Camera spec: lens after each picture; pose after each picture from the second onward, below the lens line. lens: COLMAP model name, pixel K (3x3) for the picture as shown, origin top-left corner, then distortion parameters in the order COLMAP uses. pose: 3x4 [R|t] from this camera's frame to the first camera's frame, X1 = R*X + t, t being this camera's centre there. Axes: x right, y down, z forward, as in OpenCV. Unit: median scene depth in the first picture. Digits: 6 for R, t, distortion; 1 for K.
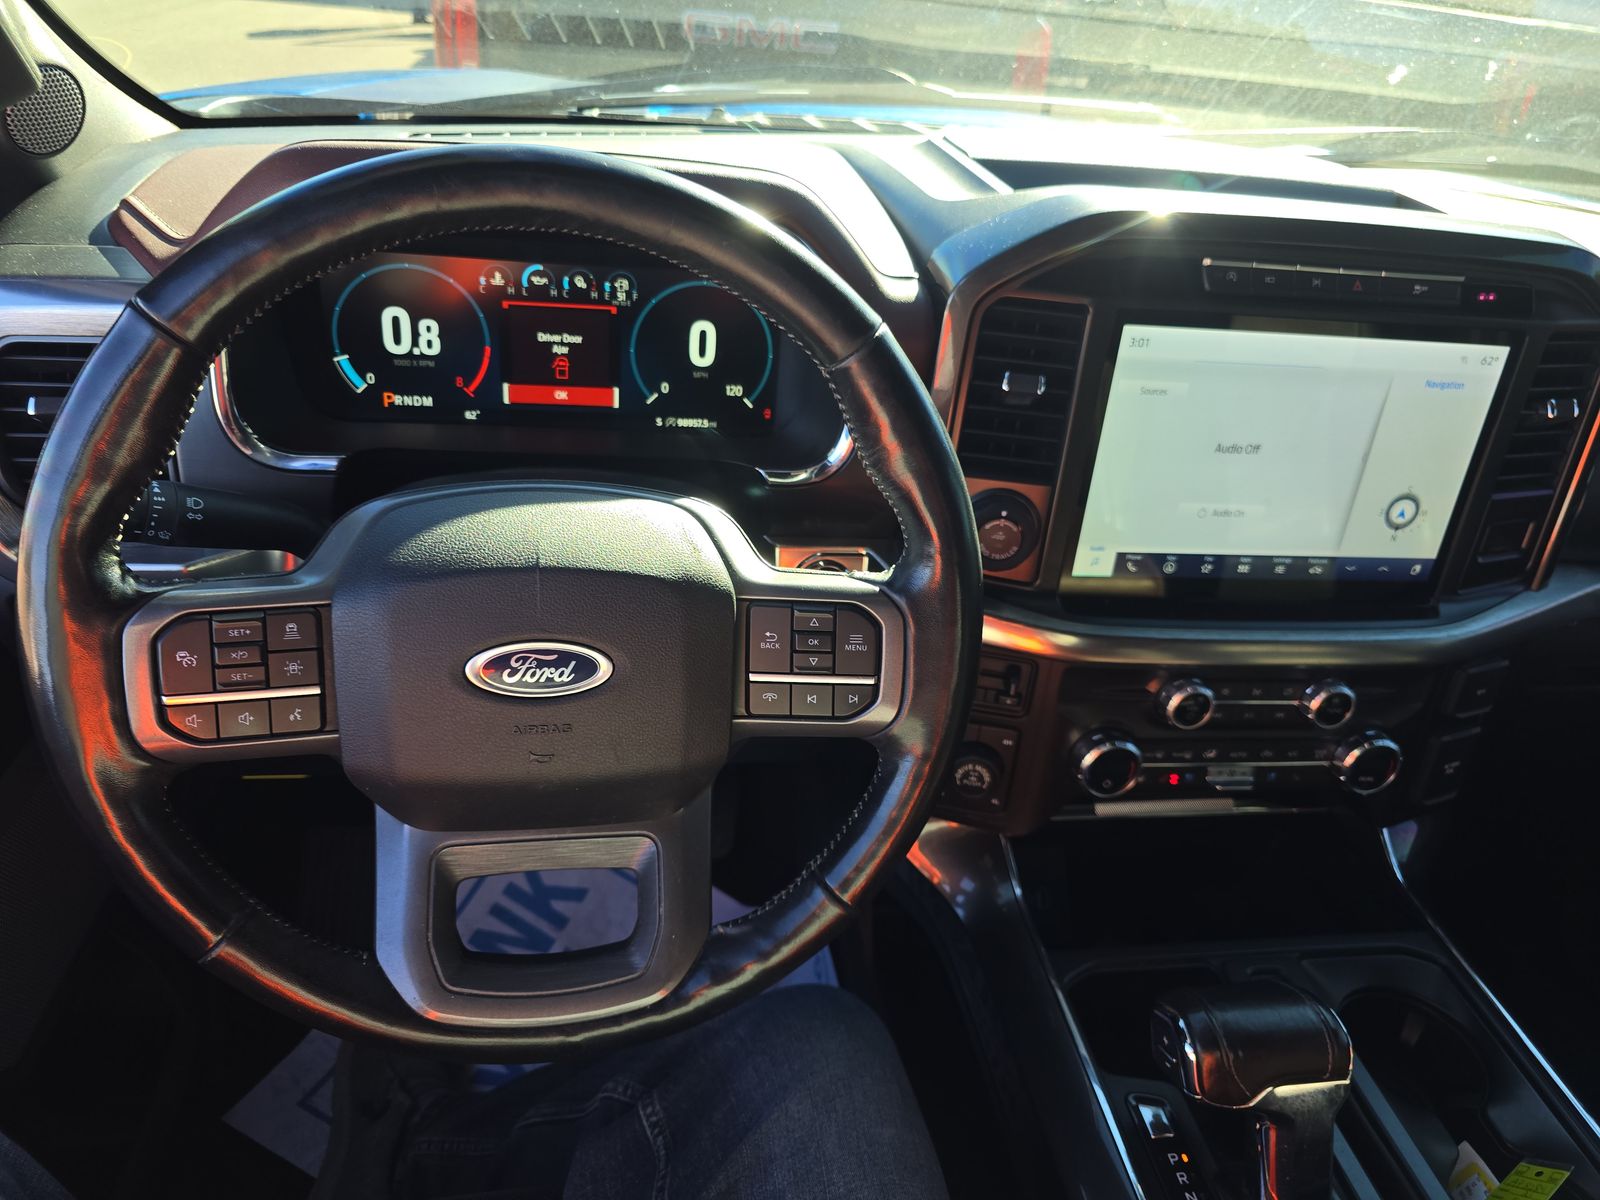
lens RADIAL K [[1091.7, 0, 796.2], [0, 1091.7, 609.5], [0, 0, 1]] dist [0.054137, -0.053433]
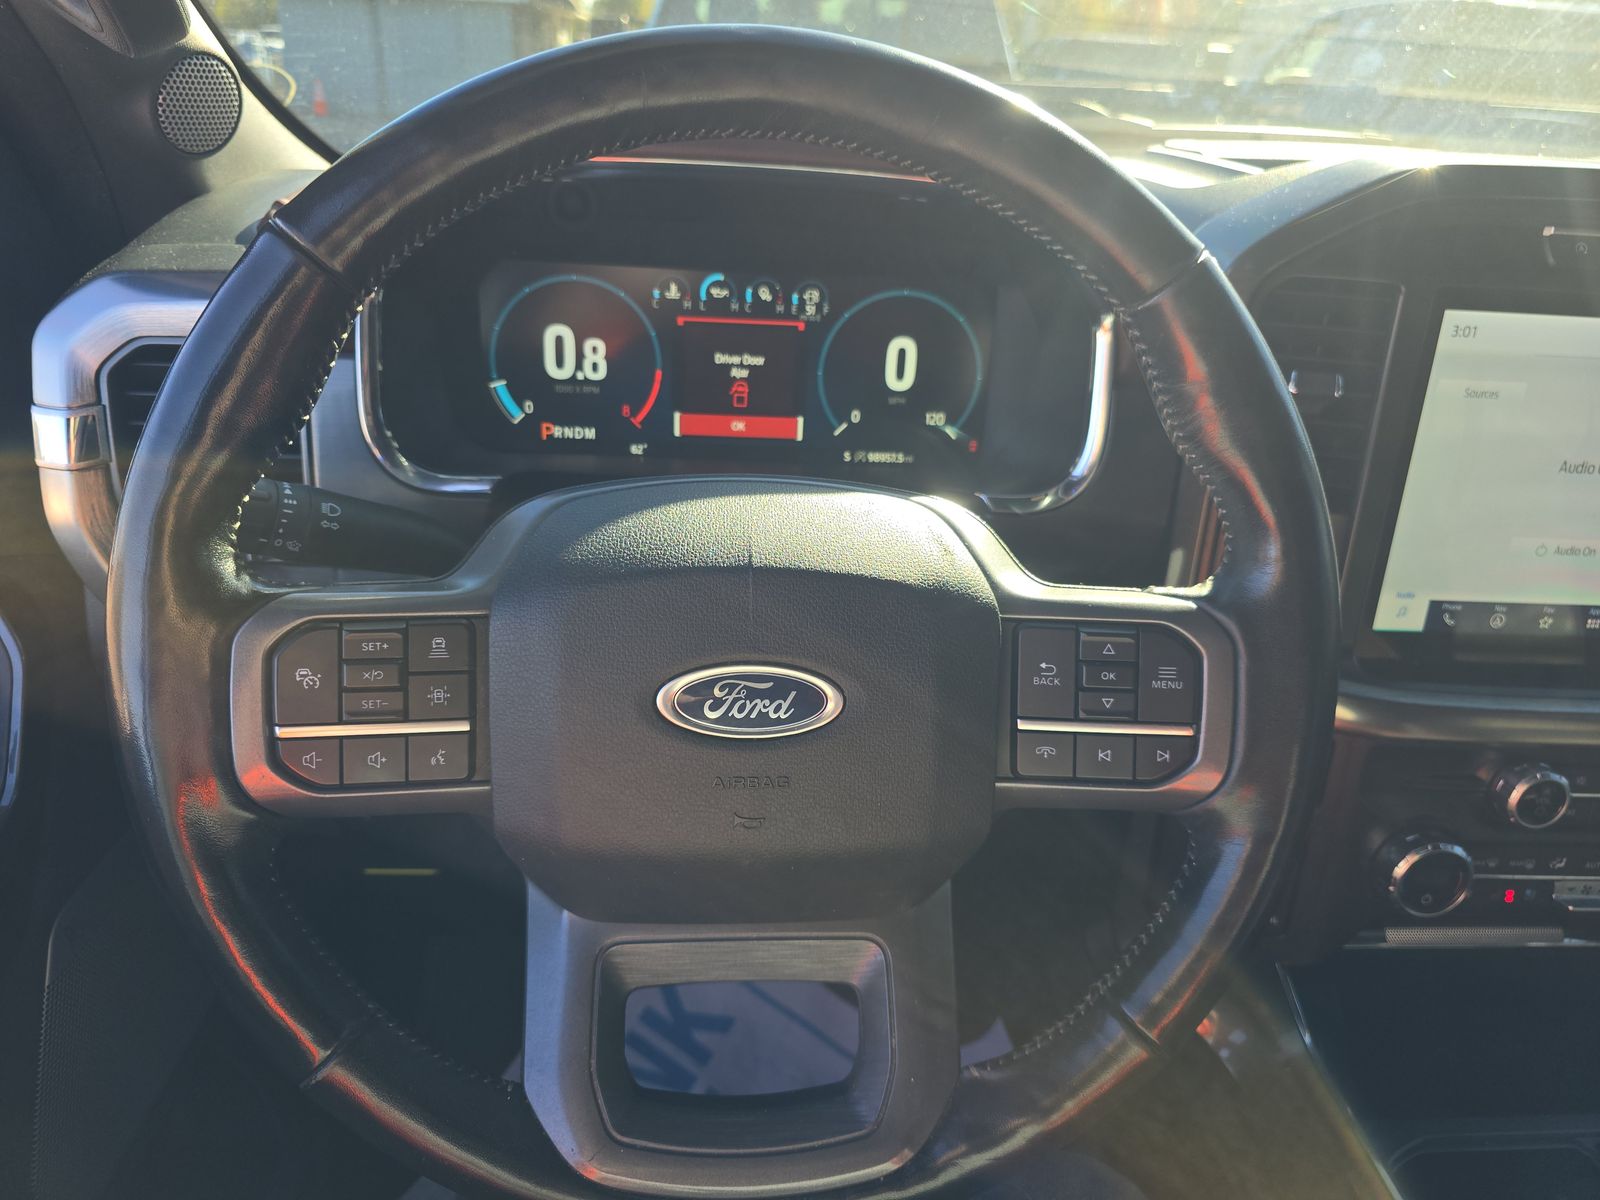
lens RADIAL K [[1082.7, 0, 790.8], [0, 1082.7, 622.9], [0, 0, 1]] dist [0.058050, -0.078769]
pose [[0.994774, -0.000343, -0.102103, -0.088456], [-0.010685, 0.994154, -0.107442, 0.054793], [0.101543, 0.107972, 0.988955, 0.176200]]
